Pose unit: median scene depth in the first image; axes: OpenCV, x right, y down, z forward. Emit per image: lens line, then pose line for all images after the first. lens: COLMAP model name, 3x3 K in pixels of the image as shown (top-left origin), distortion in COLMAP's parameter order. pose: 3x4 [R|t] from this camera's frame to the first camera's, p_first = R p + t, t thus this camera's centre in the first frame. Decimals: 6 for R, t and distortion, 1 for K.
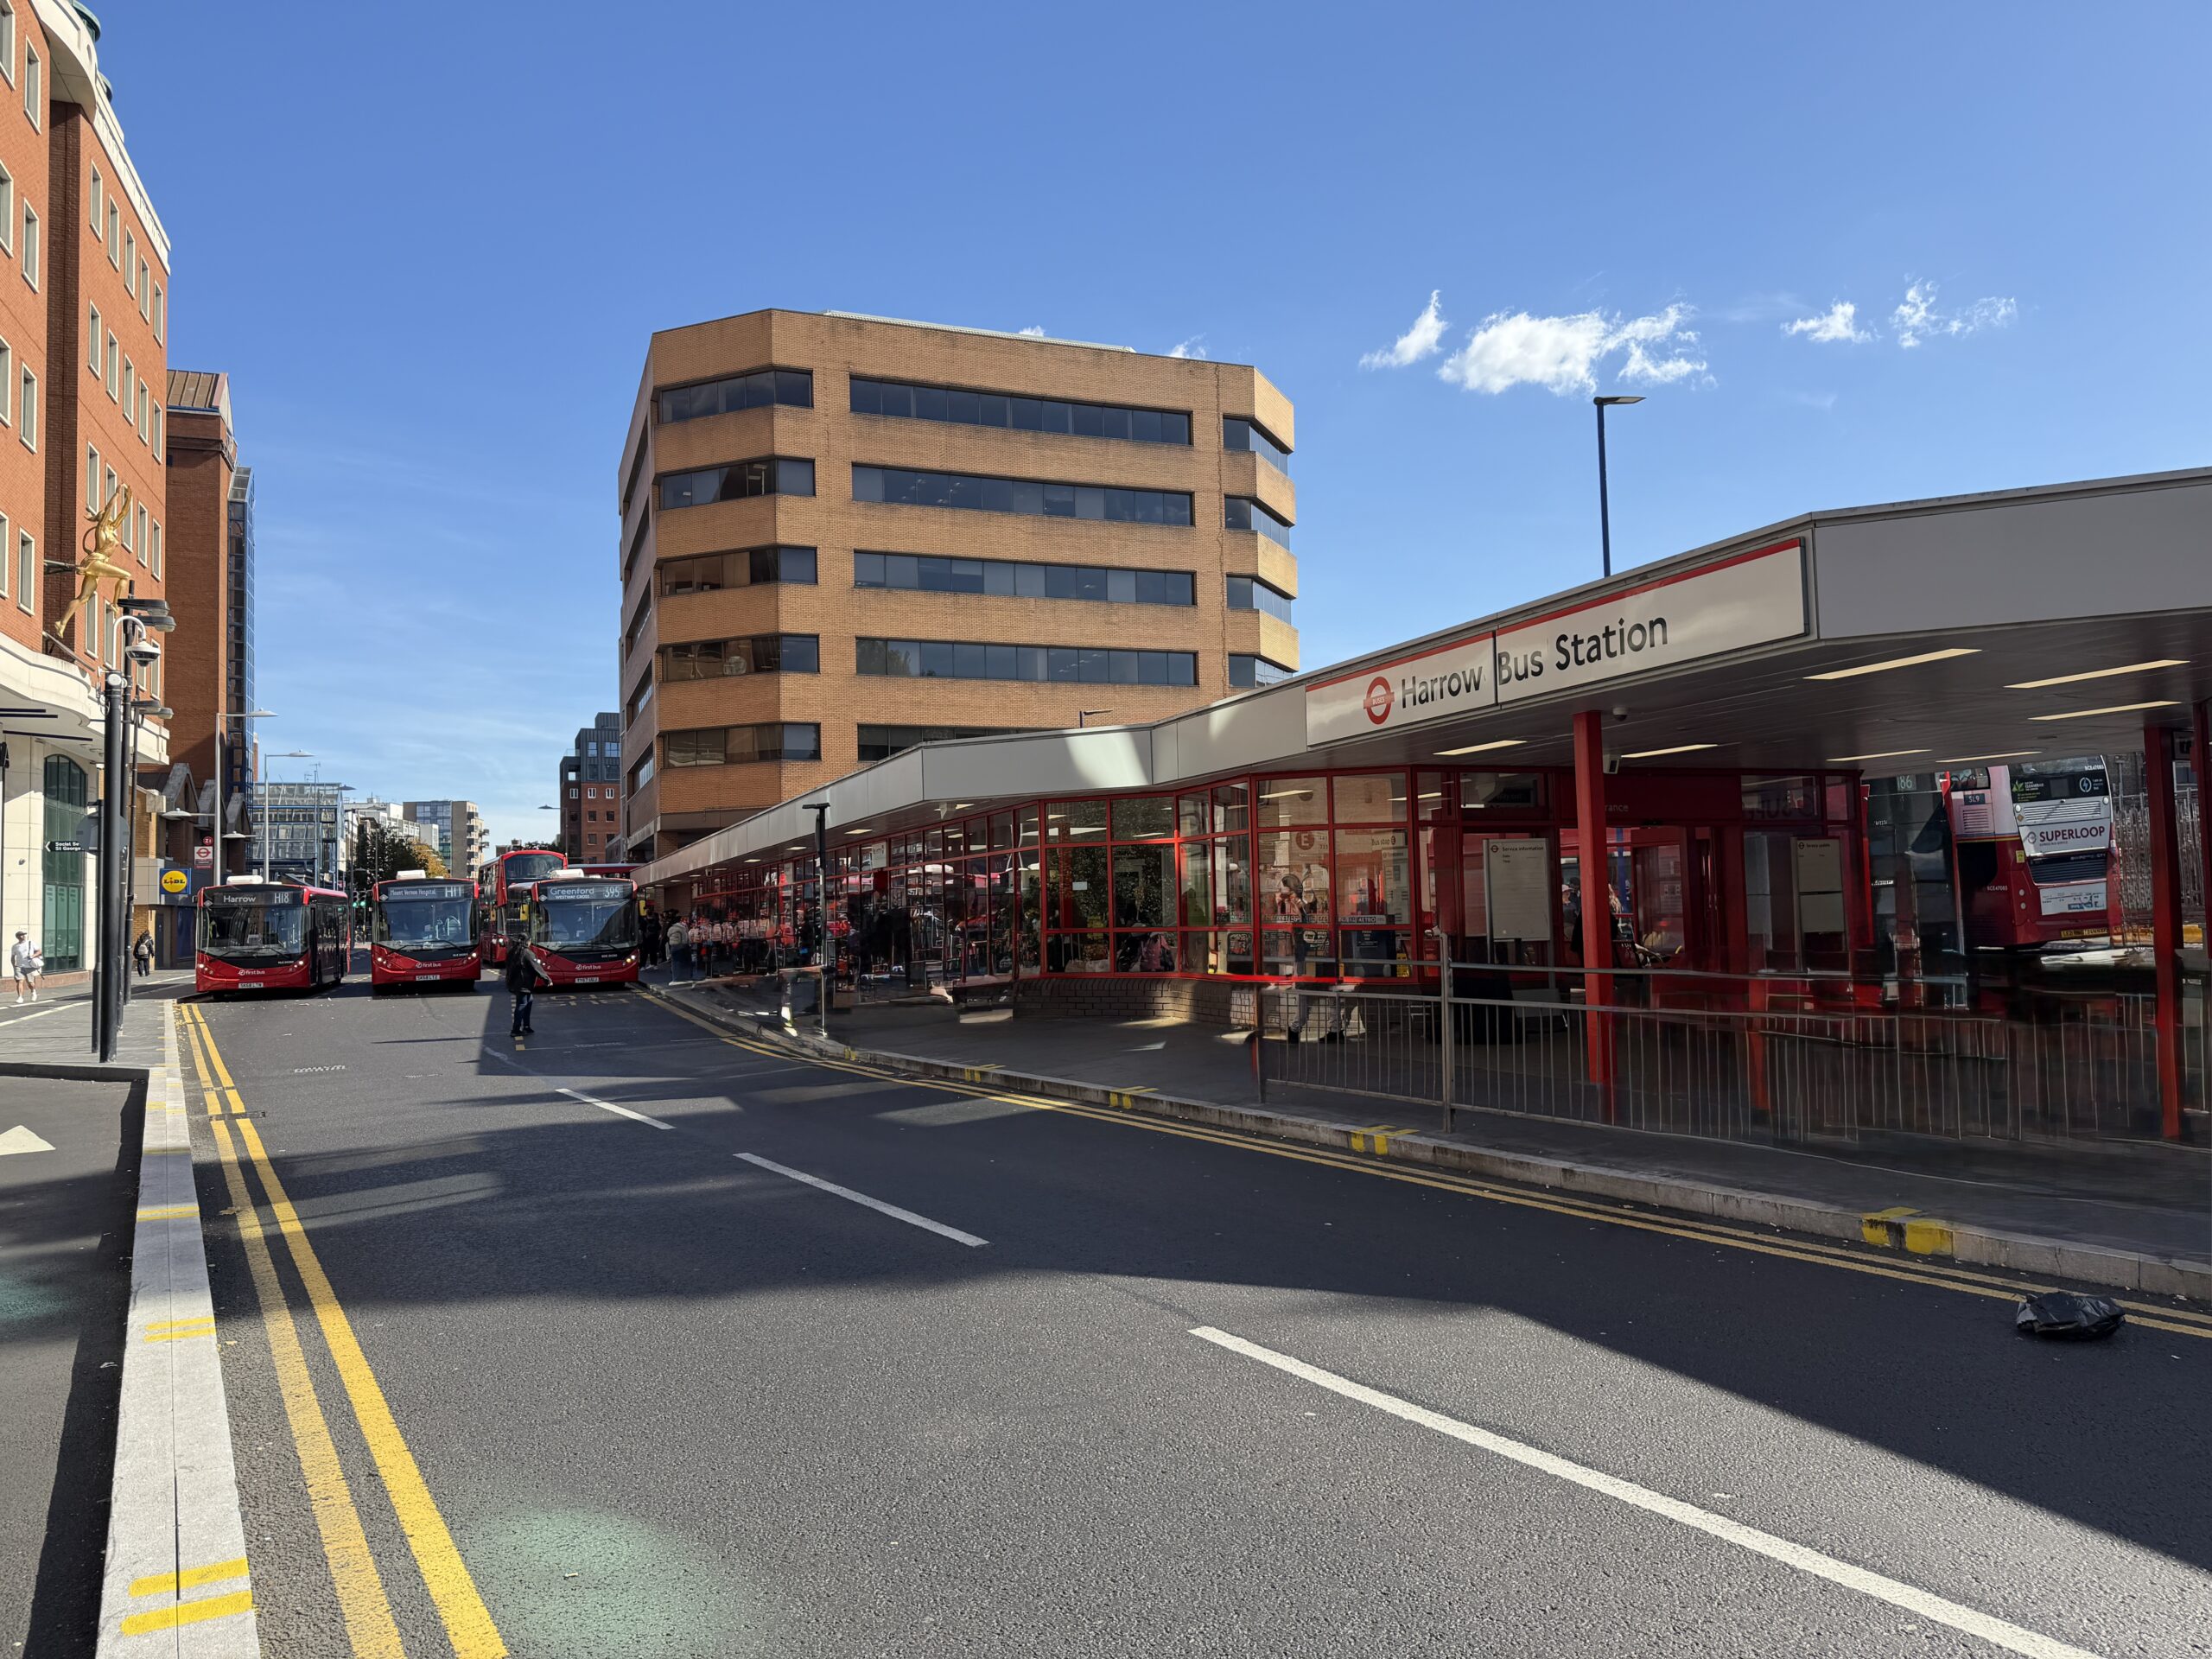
lens RADIAL K [[1556.0, 0, 1106.0], [0, 1556.0, 829.5], [0, 0, 1]] dist [0.137134, -0.228000]
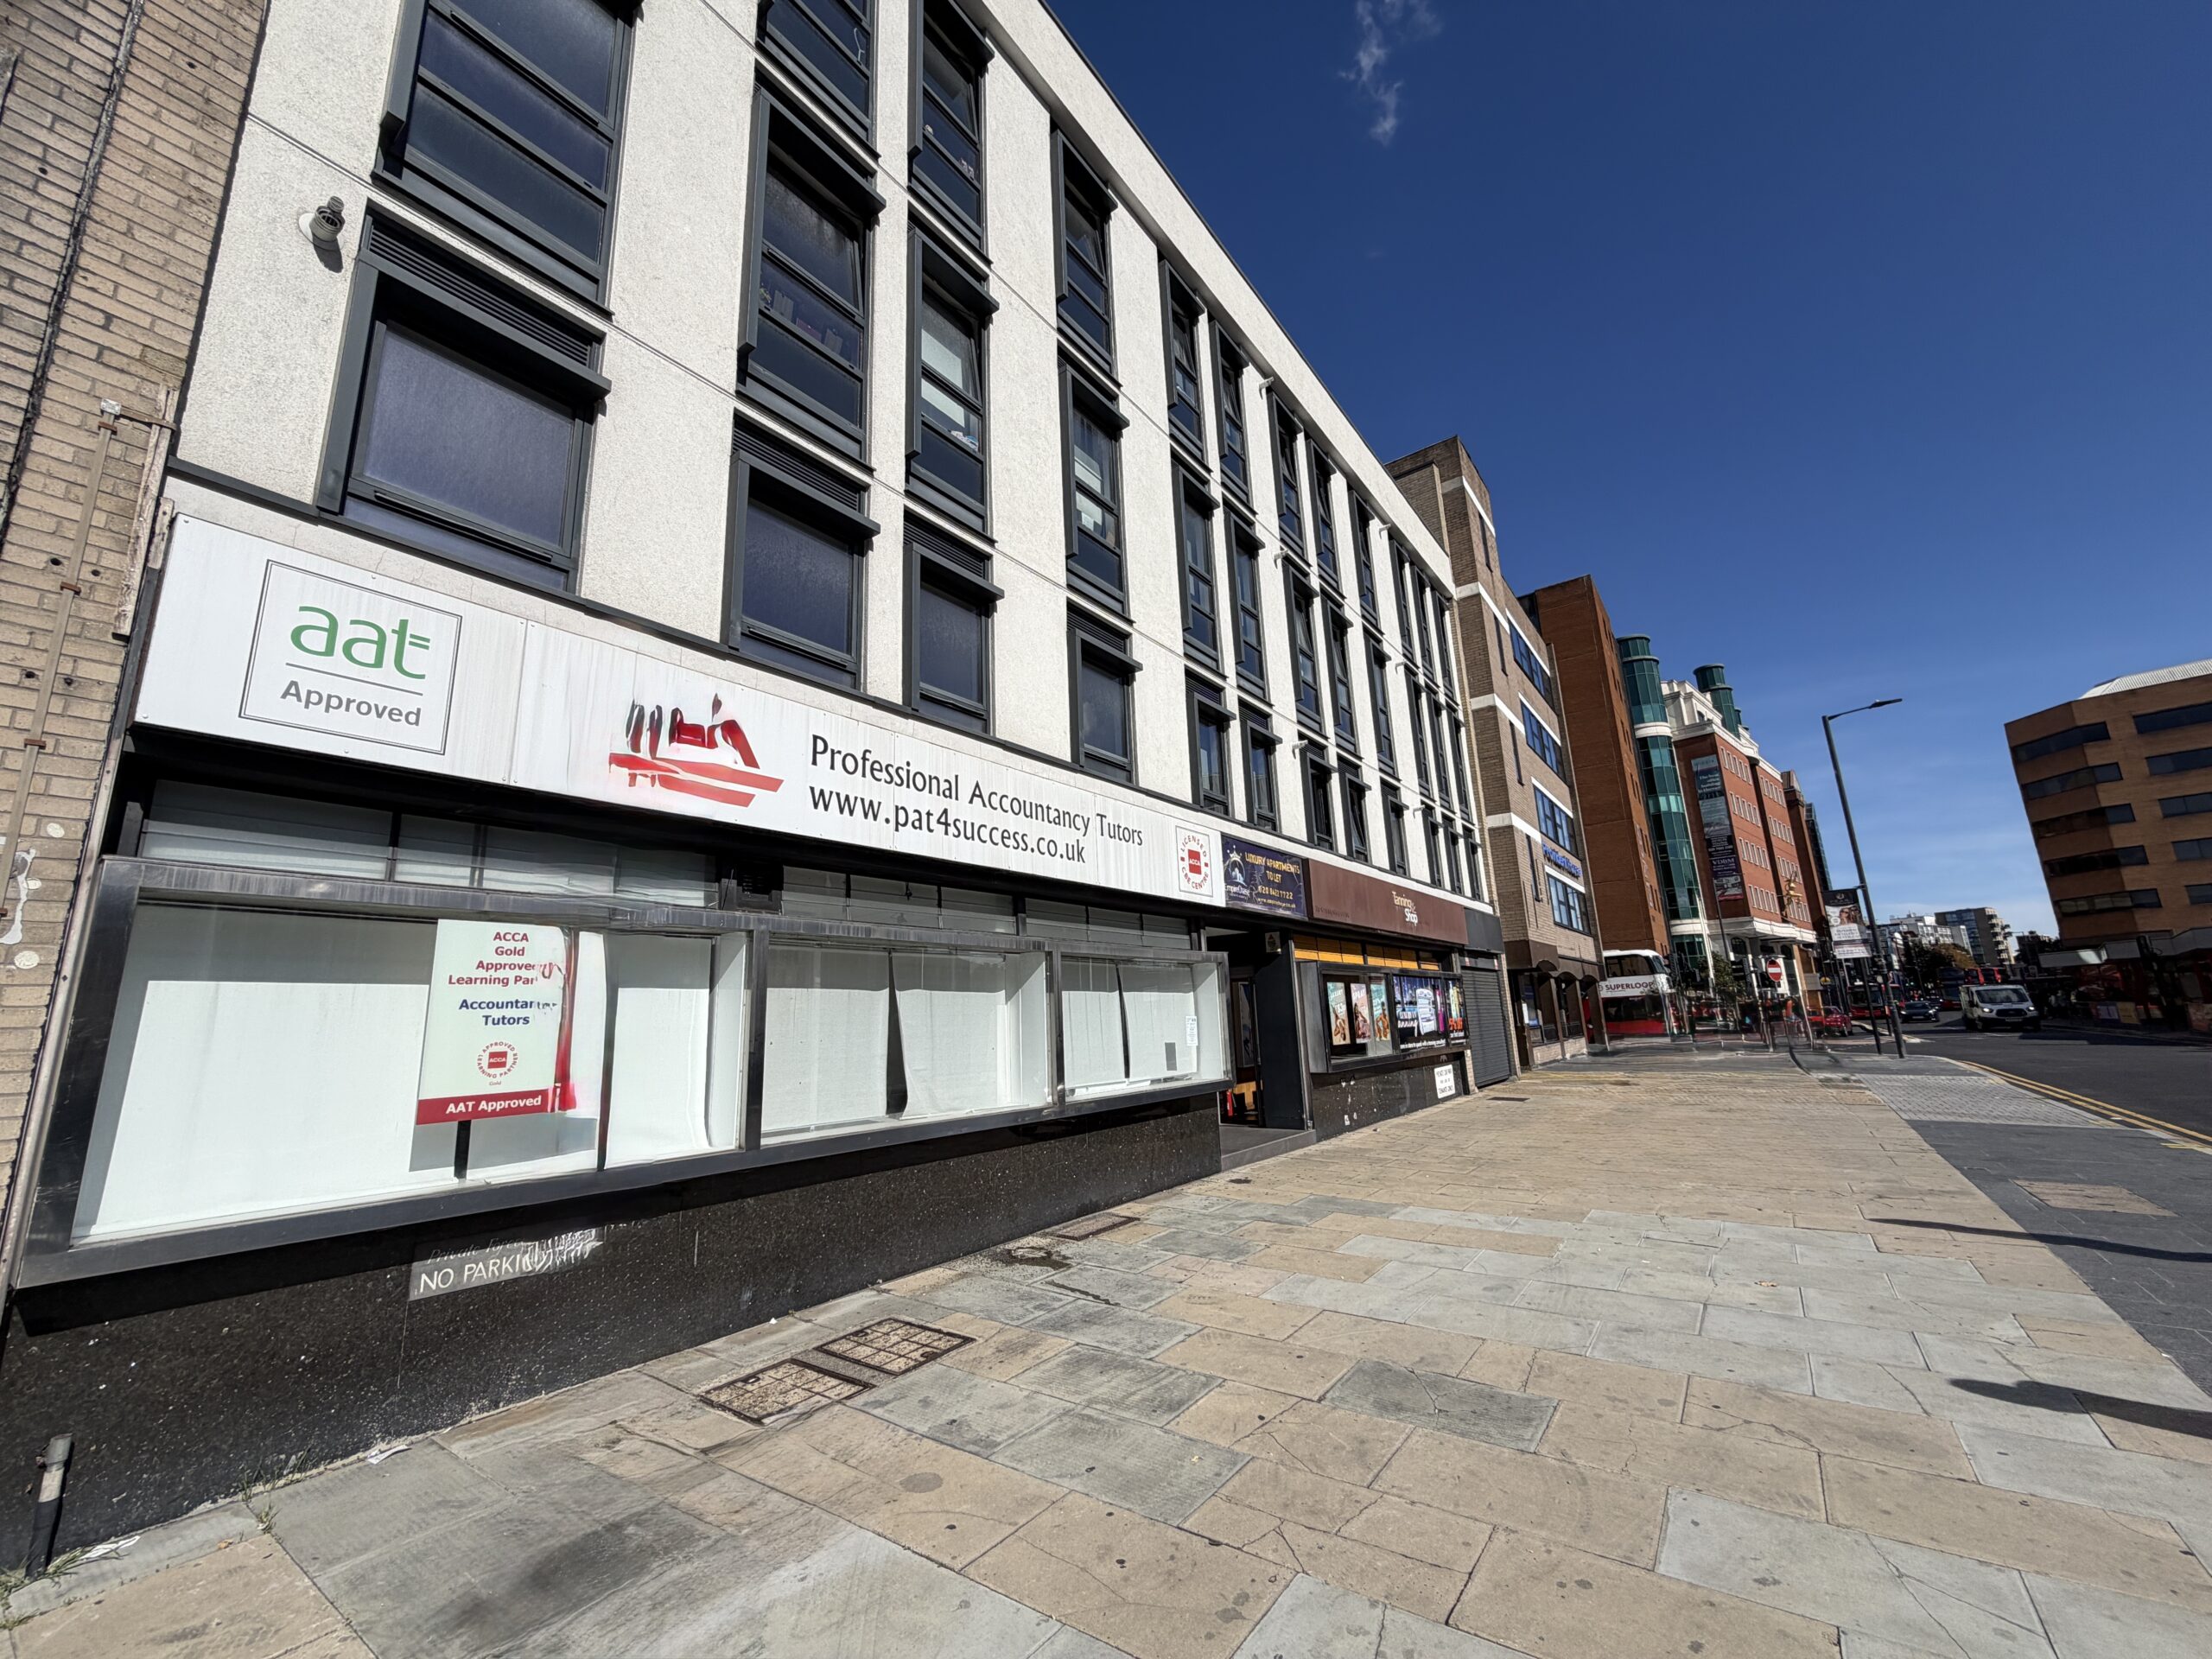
lens RADIAL K [[891.5, 0, 1106.0], [0, 891.5, 829.5], [0, 0, 1]] dist [0.001549, 0.000203]
pose [[0.386857, -0.185098, -0.903372, 0.317322], [0.073851, 0.982720, -0.169730, -0.044746], [0.919178, -0.001053, 0.393842, -0.630285]]
